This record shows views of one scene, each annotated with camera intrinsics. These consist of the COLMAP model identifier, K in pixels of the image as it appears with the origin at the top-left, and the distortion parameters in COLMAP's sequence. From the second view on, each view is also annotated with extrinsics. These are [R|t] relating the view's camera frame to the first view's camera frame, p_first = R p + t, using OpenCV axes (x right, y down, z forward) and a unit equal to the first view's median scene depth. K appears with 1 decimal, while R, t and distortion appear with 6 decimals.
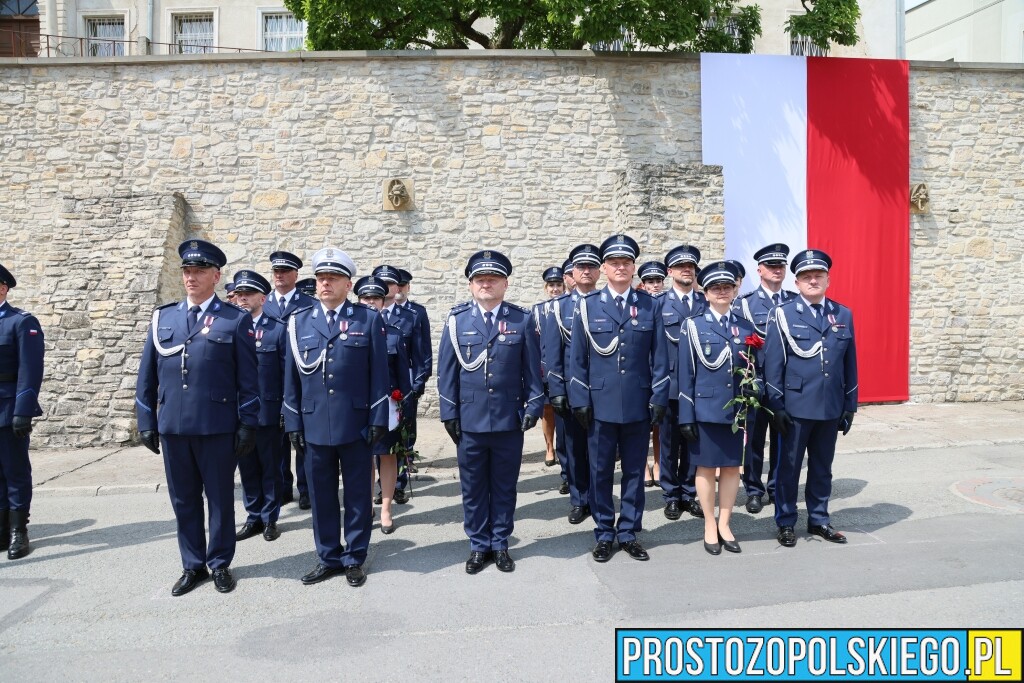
lens RADIAL K [[694.1, 0, 515.0], [0, 694.1, 355.8], [0, 0, 1]] dist [-0.095948, 0.049743]
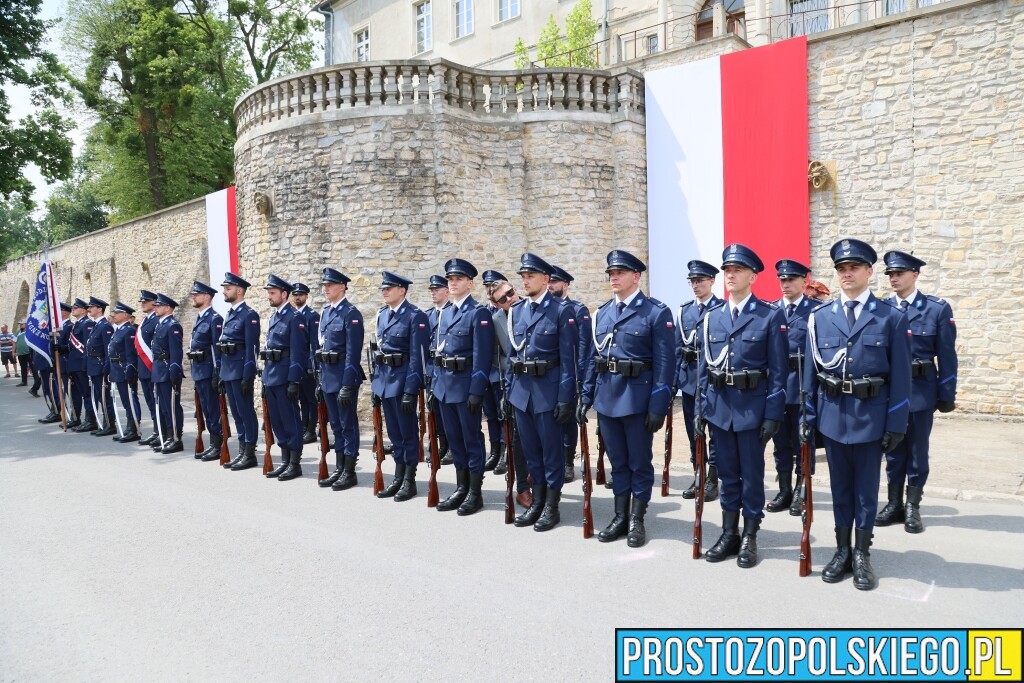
lens RADIAL K [[694.1, 0, 524.7], [0, 694.1, 336.6], [0, 0, 1]] dist [-0.095948, 0.049743]
pose [[0.756207, 0.030682, -0.653613, -0.618819], [-0.019201, 0.999510, 0.024704, -0.008829], [0.654051, -0.006131, 0.756426, -0.052768]]
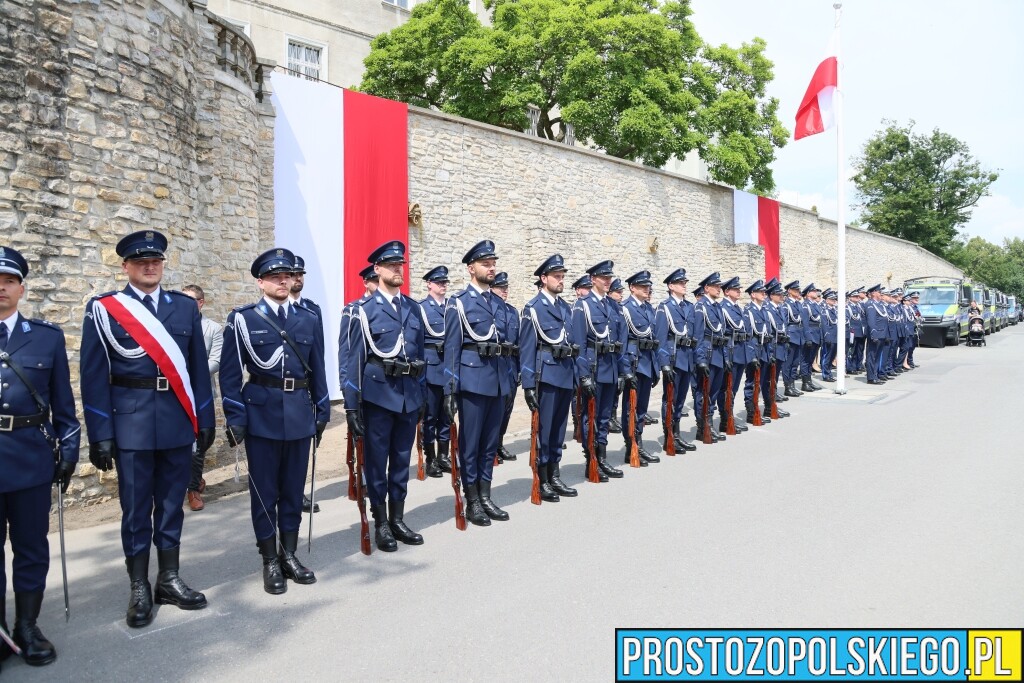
lens RADIAL K [[694.1, 0, 508.6], [0, 694.1, 340.6], [0, 0, 1]] dist [-0.095948, 0.049743]
pose [[0.738794, -0.014567, 0.673774, -1.717252], [0.026543, 0.999620, -0.007493, 0.027854], [-0.673409, 0.023420, 0.738899, -0.107024]]
